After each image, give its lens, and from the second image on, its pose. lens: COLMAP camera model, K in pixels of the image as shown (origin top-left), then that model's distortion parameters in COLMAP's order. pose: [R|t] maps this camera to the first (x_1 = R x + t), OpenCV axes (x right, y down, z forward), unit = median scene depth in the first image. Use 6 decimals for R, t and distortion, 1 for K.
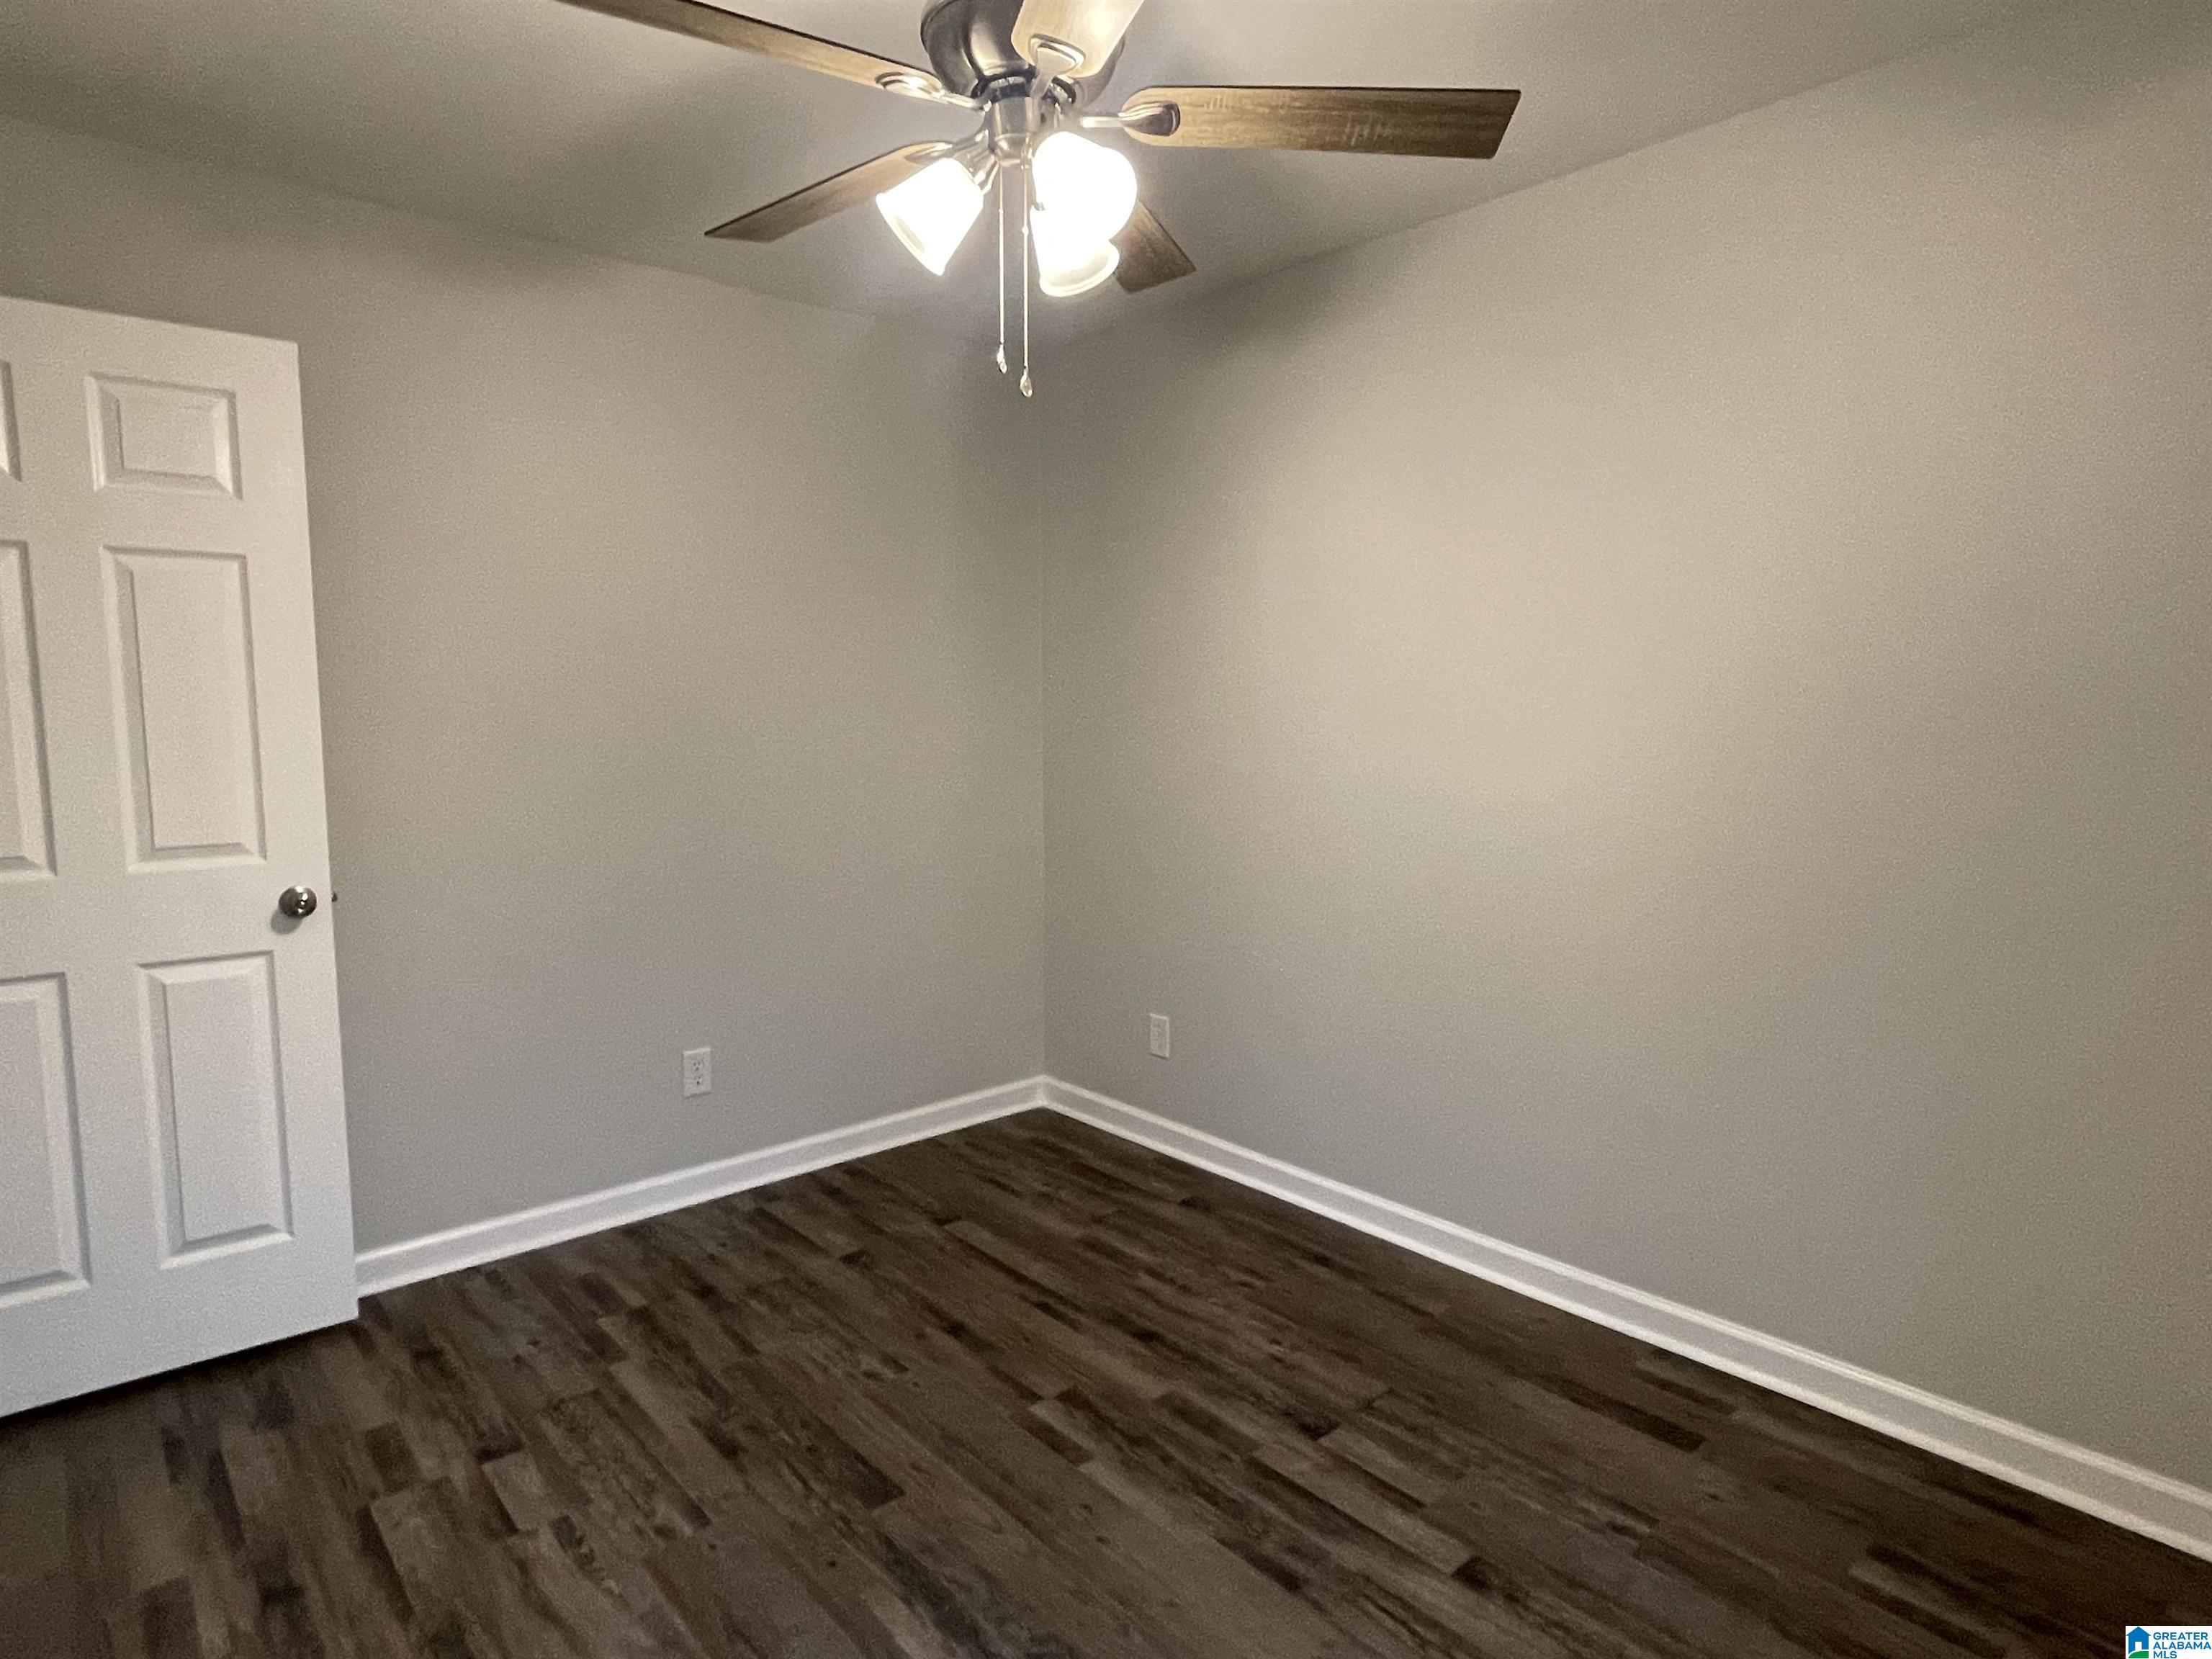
lens RADIAL K [[1246.8, 0, 1094.2], [0, 1246.8, 825.4], [0, 0, 1]] dist [-0.003259, -0.001437]
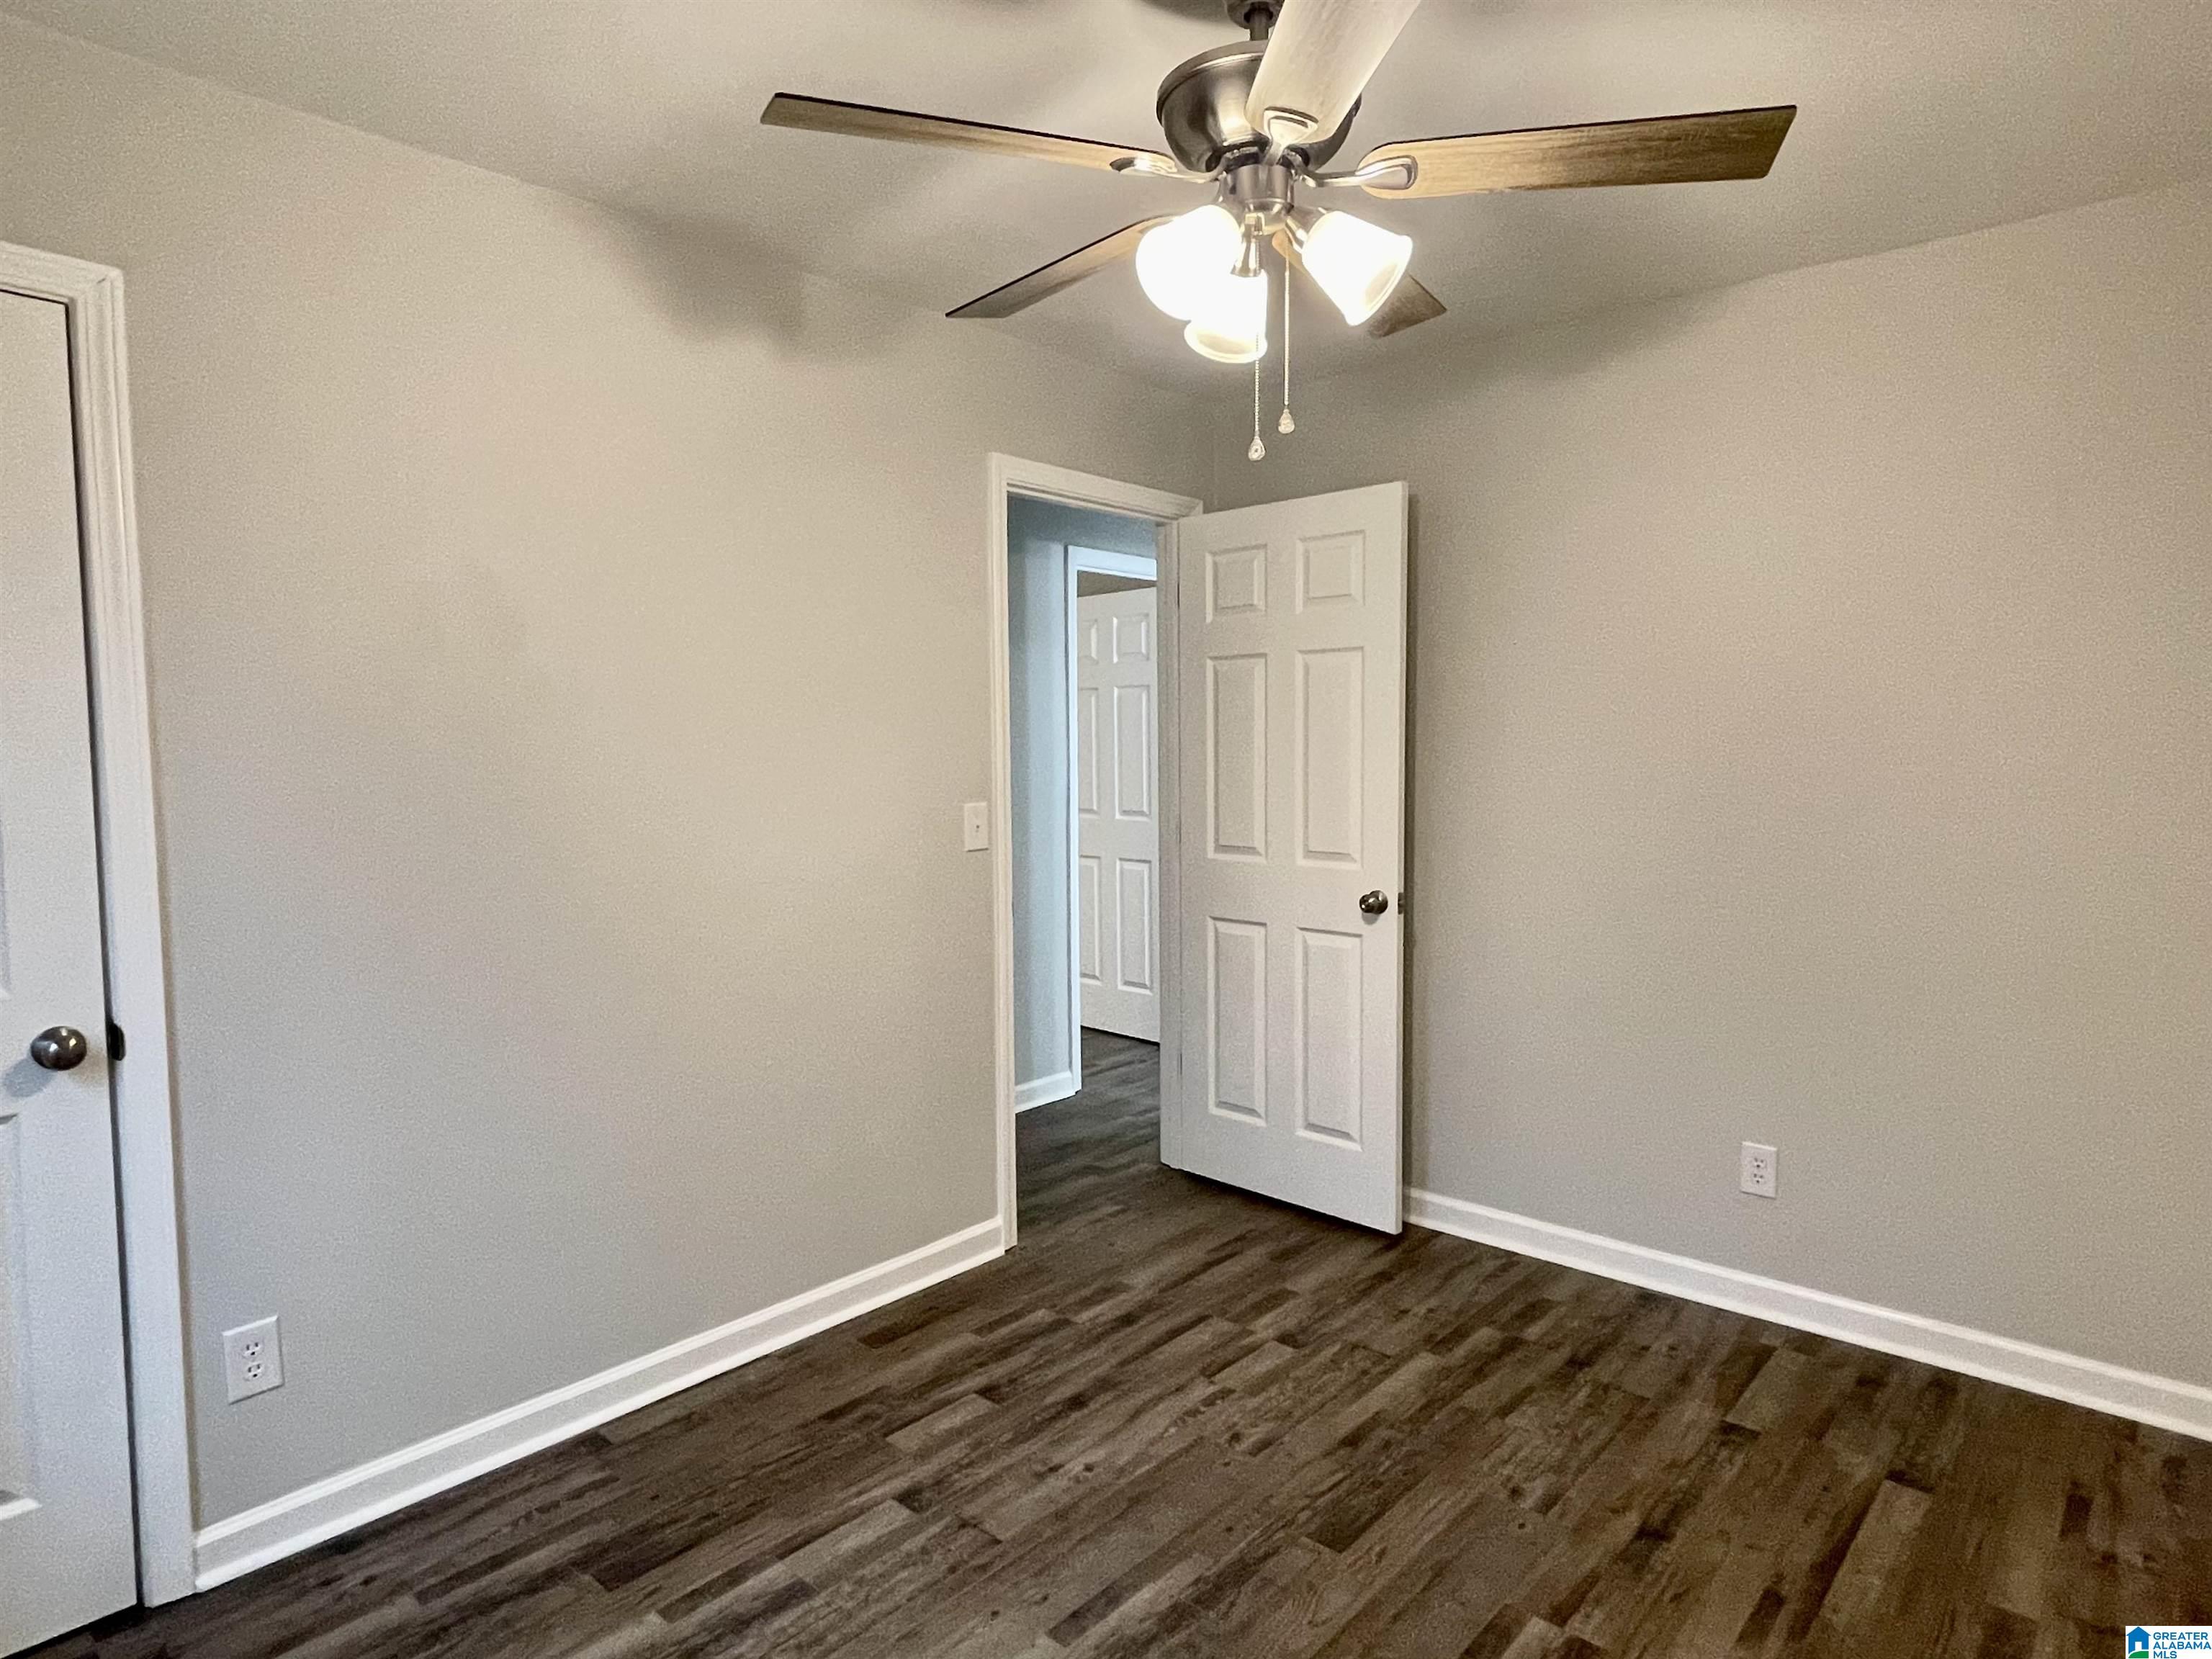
lens RADIAL K [[1246.8, 0, 1094.2], [0, 1246.8, 825.4], [0, 0, 1]] dist [-0.003259, -0.001437]
pose [[0.129004, 0.069991, -0.989171, 0.649272], [-0.100234, 0.993318, 0.057213, -0.067139], [0.986565, 0.091768, 0.135158, 0.522415]]
